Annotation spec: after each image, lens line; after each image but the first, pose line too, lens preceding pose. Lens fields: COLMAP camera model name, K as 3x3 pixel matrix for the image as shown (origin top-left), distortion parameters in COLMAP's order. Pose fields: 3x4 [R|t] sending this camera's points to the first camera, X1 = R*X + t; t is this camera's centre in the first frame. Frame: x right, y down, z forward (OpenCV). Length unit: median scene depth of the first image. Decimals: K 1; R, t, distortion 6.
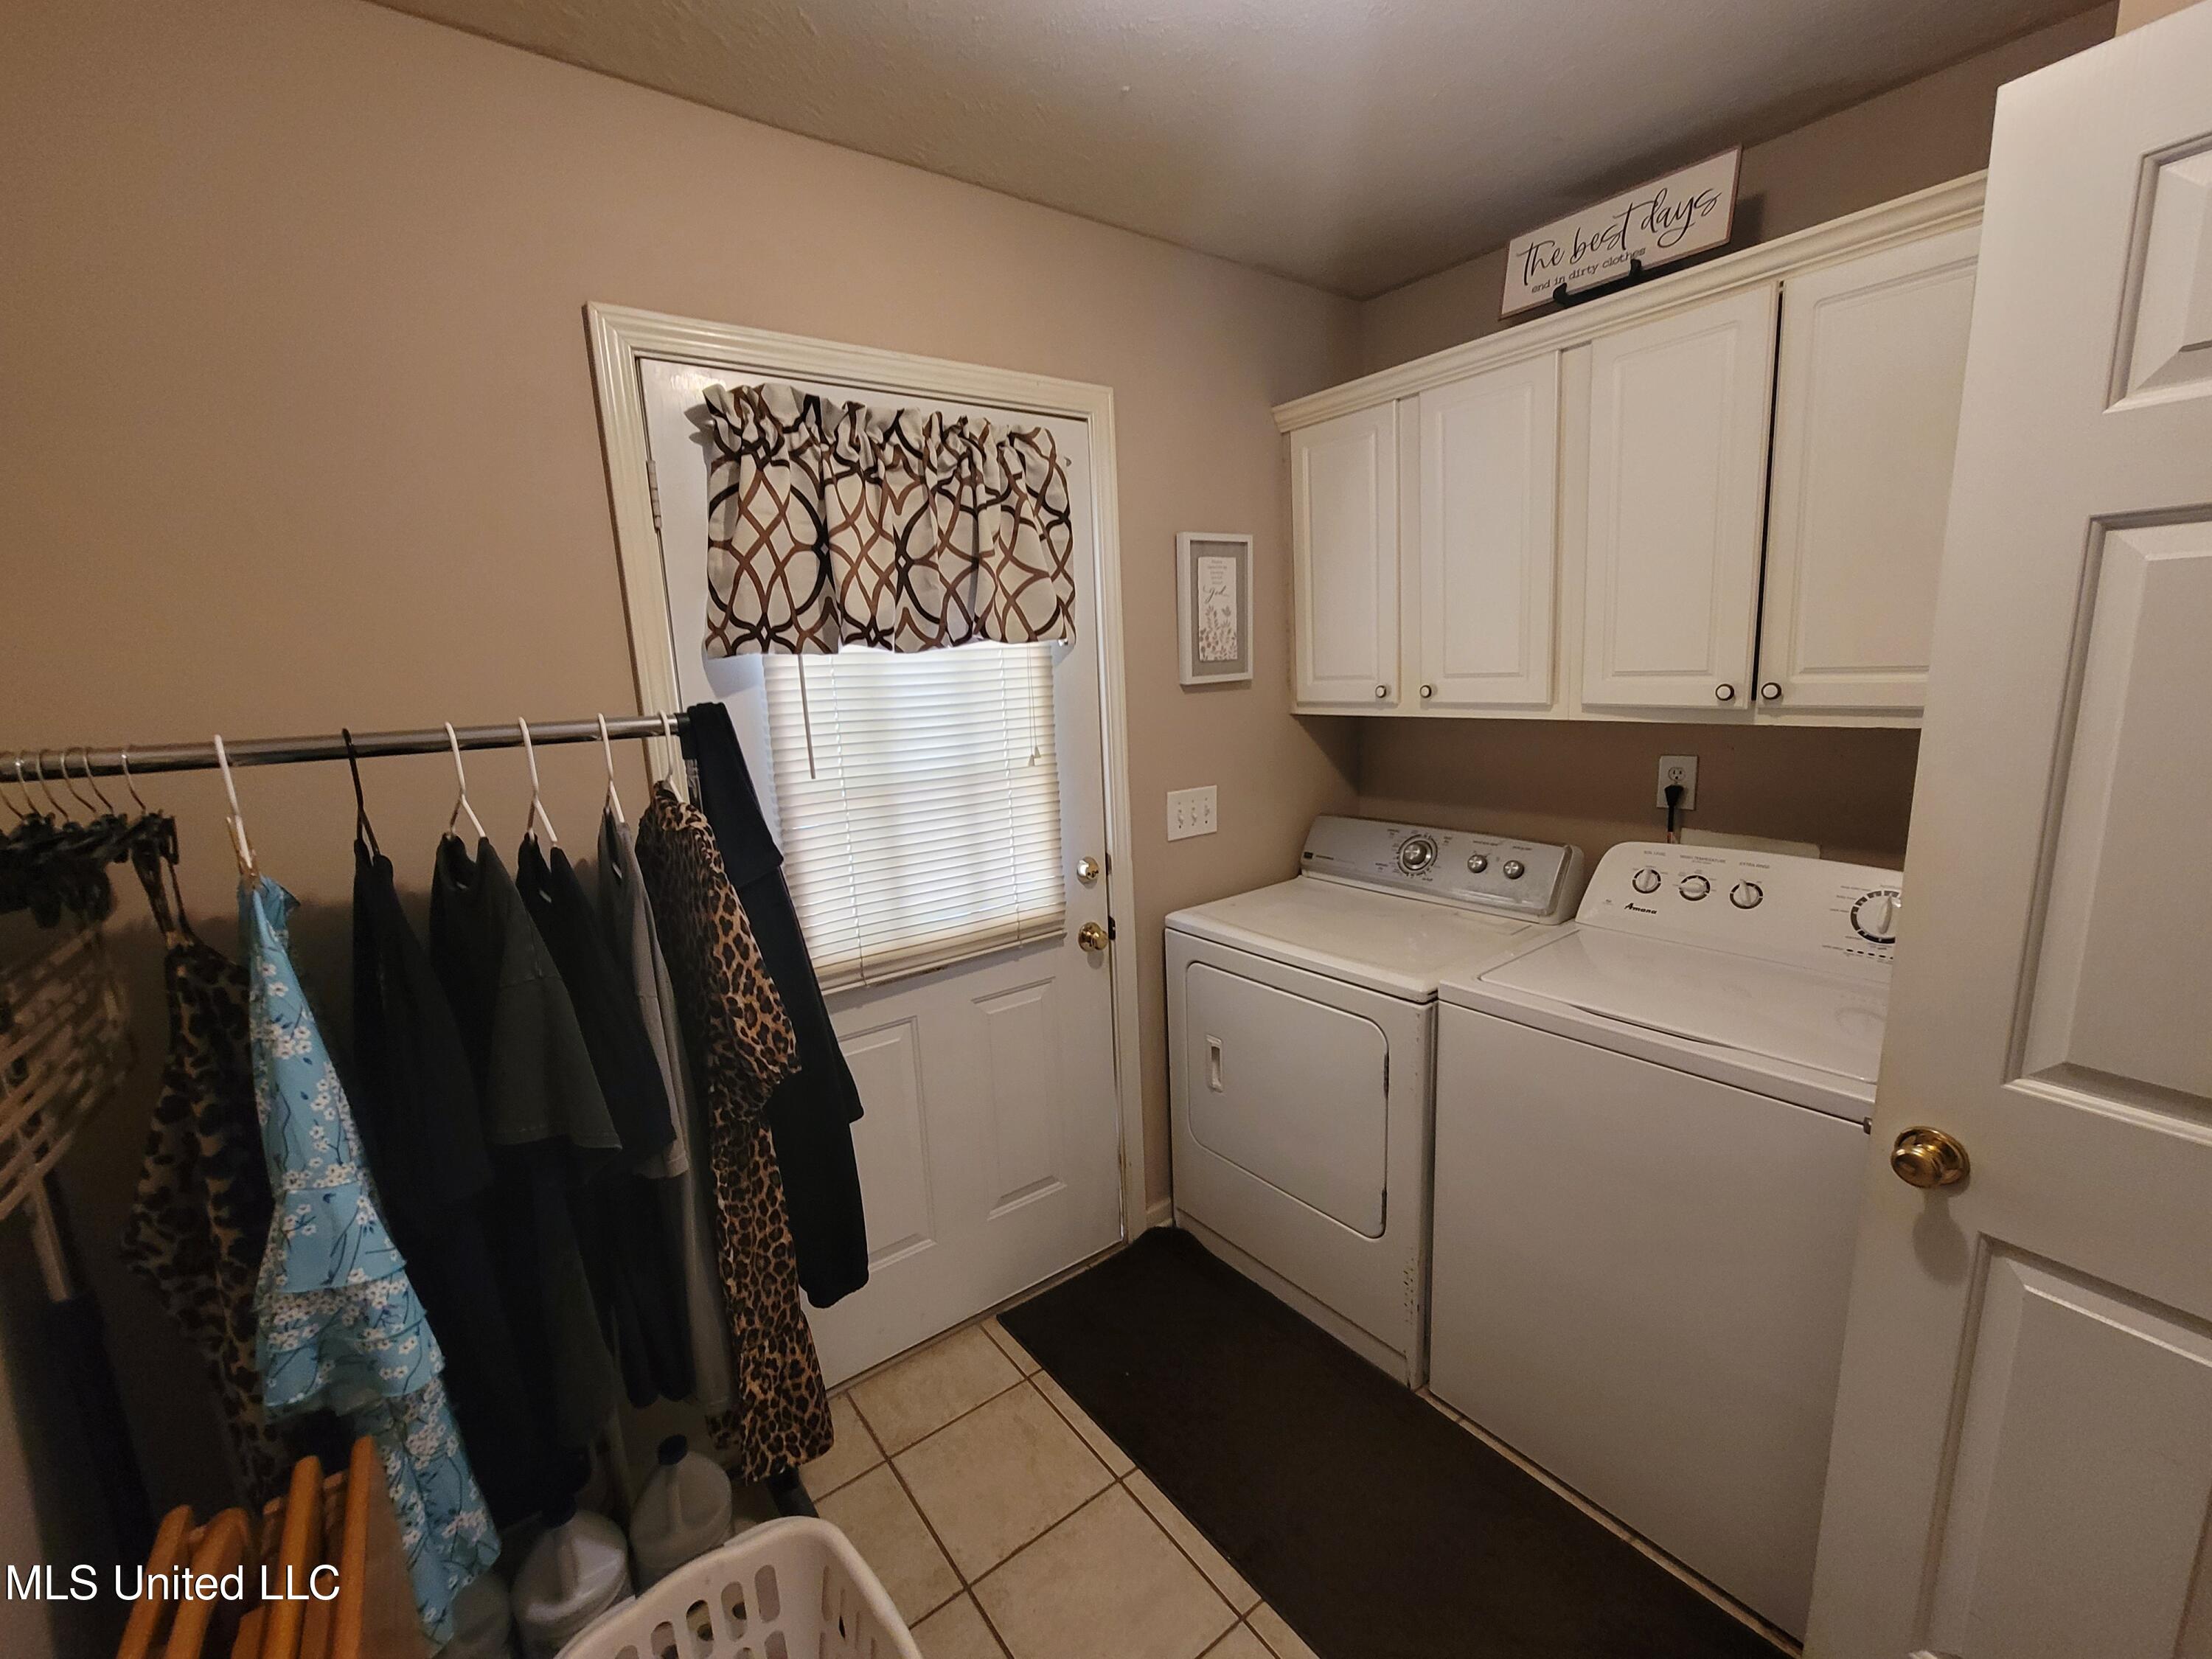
lens RADIAL K [[904.2, 0, 1100.4], [0, 904.2, 836.0], [0, 0, 1]] dist [-0.007487, -0.000052]
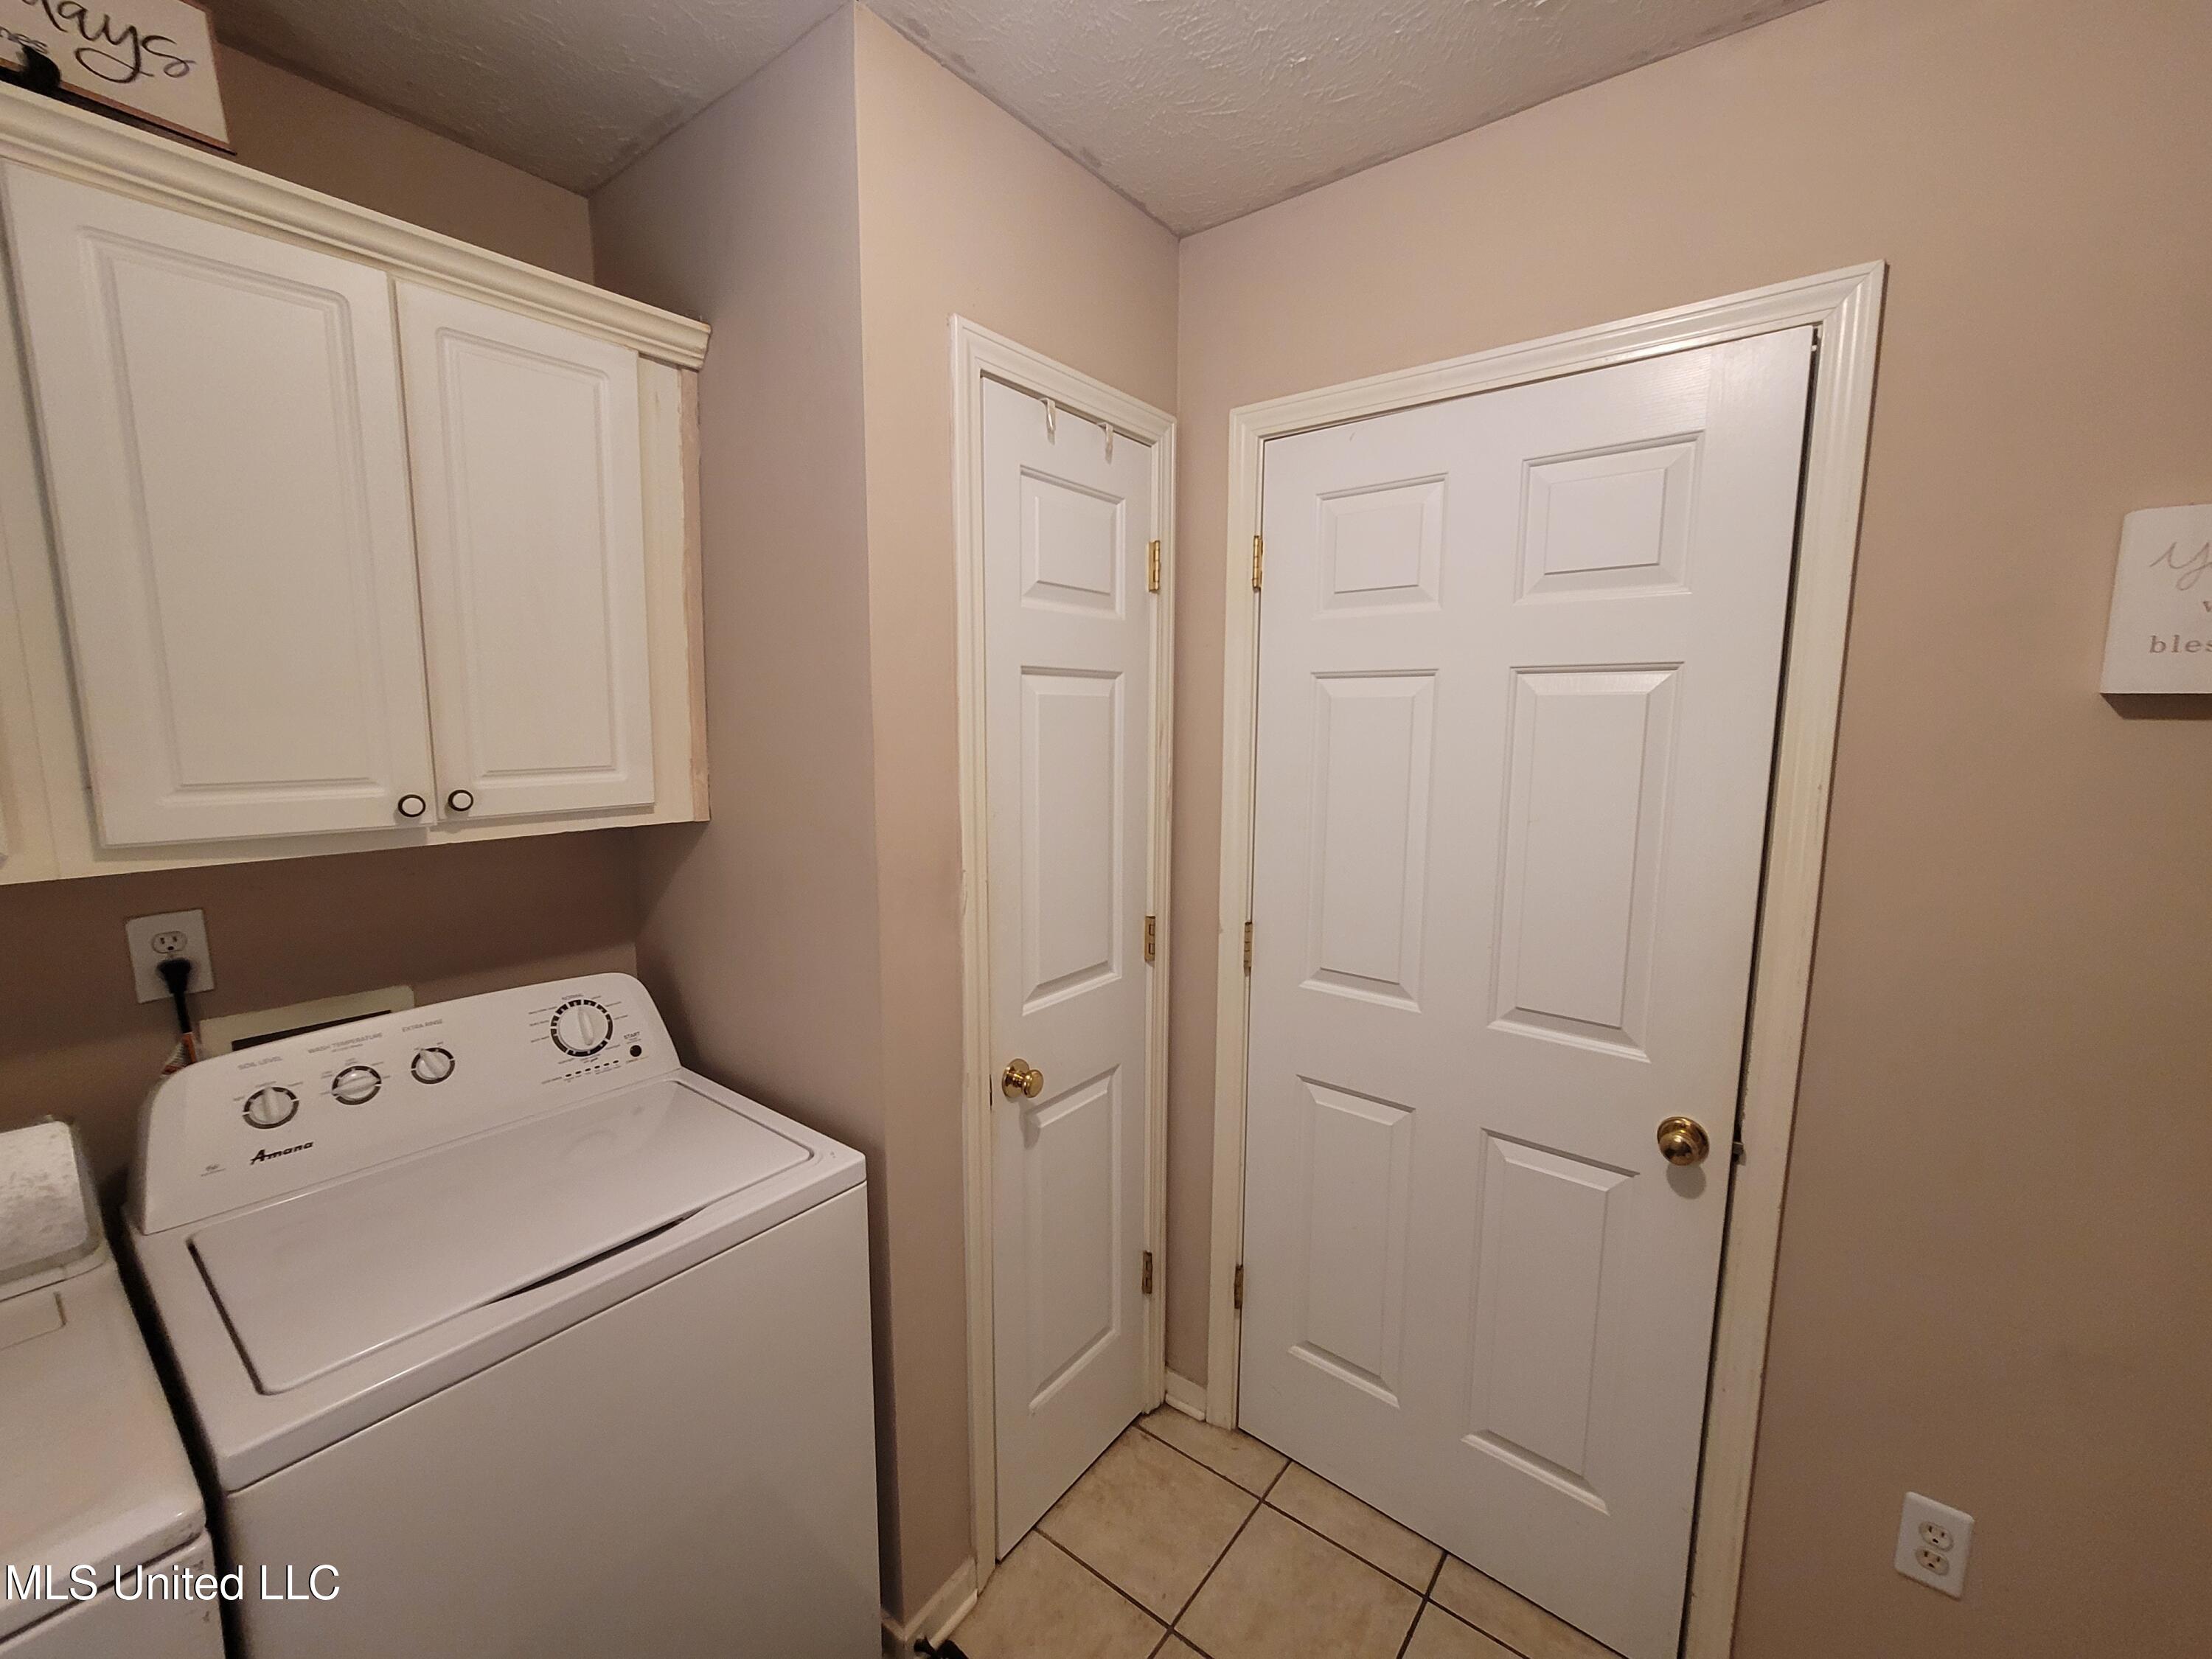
lens RADIAL K [[904.2, 0, 1100.4], [0, 904.2, 836.0], [0, 0, 1]] dist [-0.007487, -0.000052]
pose [[-0.165552, -0.114079, 0.979581, -0.108774], [0.206894, 0.967166, 0.147599, -0.127911], [-0.964255, 0.227104, -0.136514, 0.561762]]
